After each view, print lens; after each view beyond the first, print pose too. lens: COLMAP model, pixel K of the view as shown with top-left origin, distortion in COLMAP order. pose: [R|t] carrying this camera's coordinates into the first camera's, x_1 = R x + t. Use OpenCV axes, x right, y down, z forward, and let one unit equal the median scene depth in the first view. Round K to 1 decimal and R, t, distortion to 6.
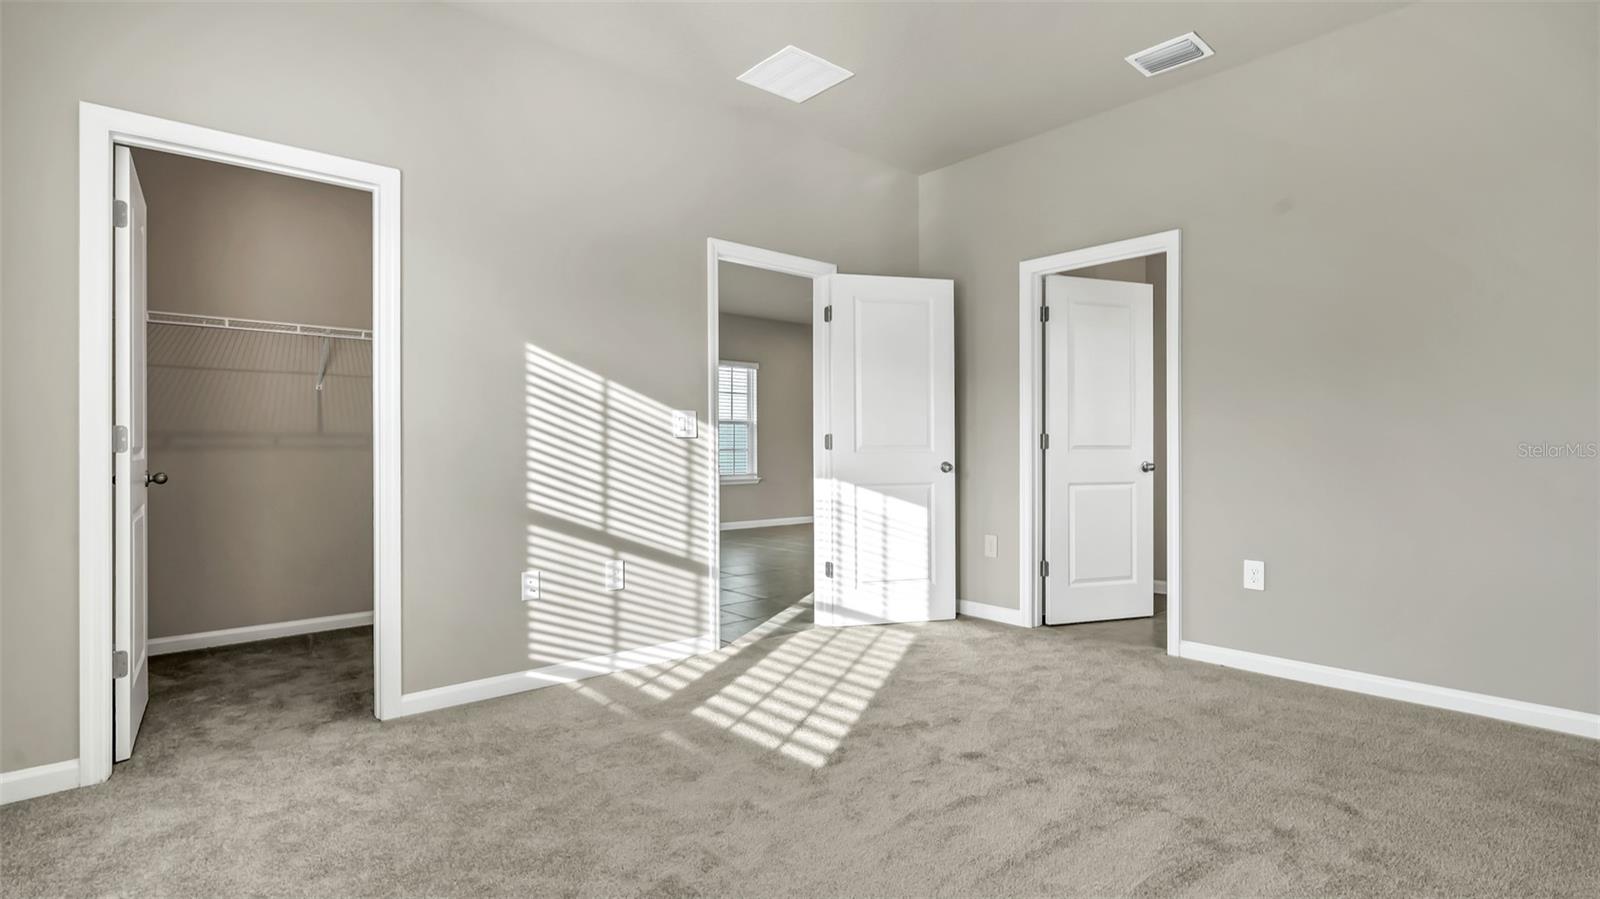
lens RADIAL K [[773.7, 0, 803.0], [0, 773.7, 445.6], [0, 0, 1]] dist [0.003459, -0.000701]
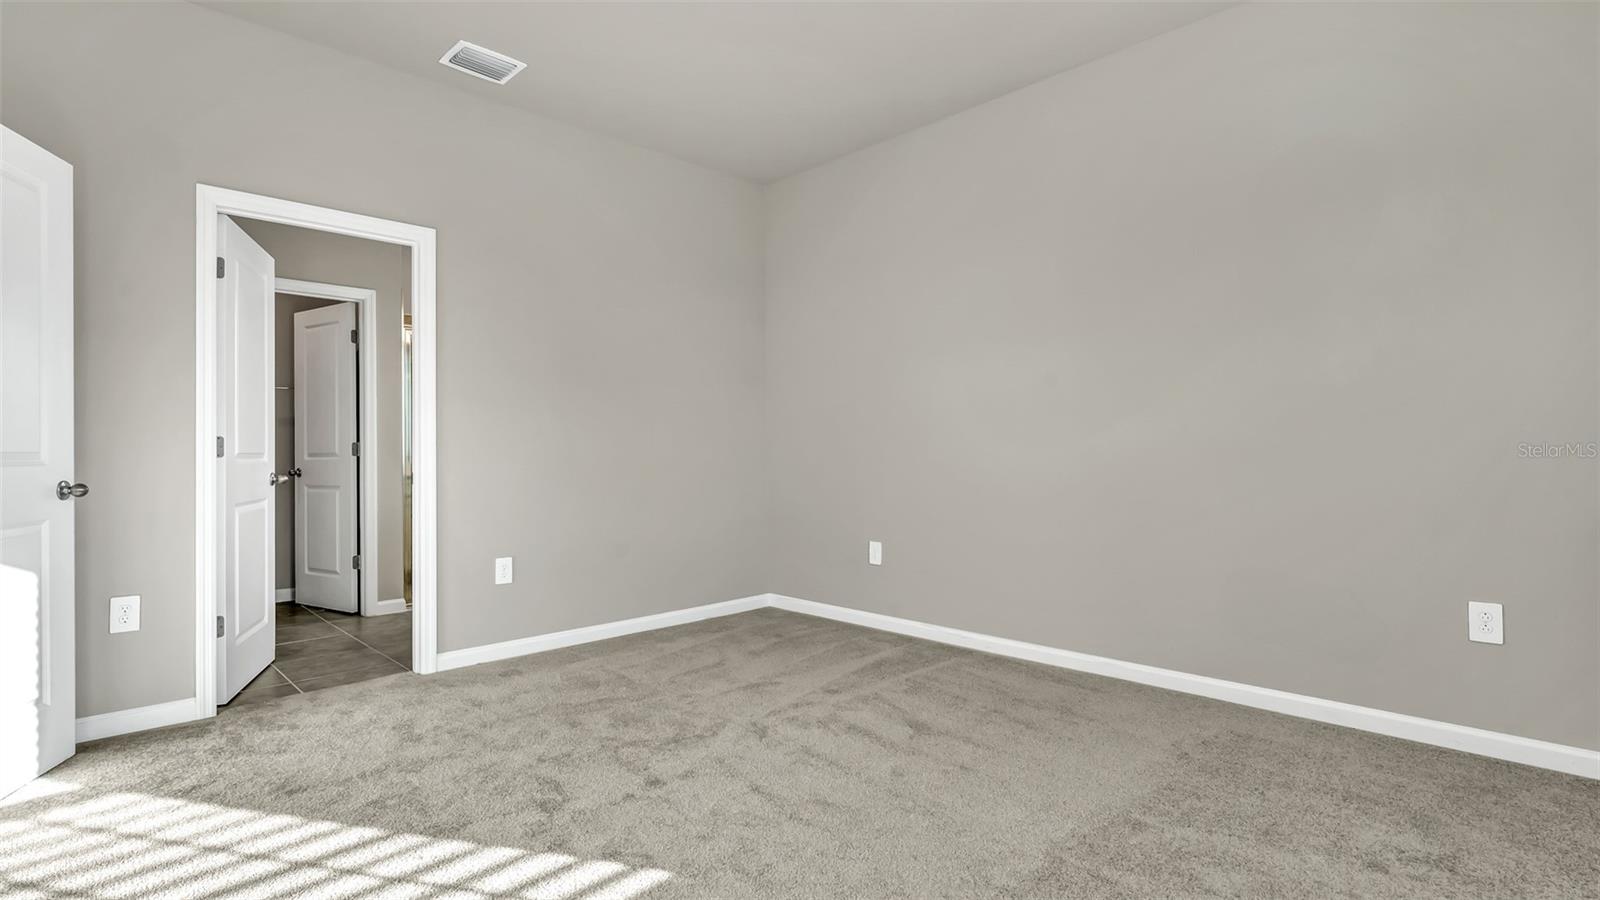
lens RADIAL K [[774.1, 0, 787.8], [0, 774.1, 450.4], [0, 0, 1]] dist [0.004899, 0.000050]
pose [[-0.065245, 0.002366, 0.997866, -0.550528], [0.001867, 0.999996, -0.002249, -0.001541], [-0.997868, 0.001716, -0.065249, 0.666440]]
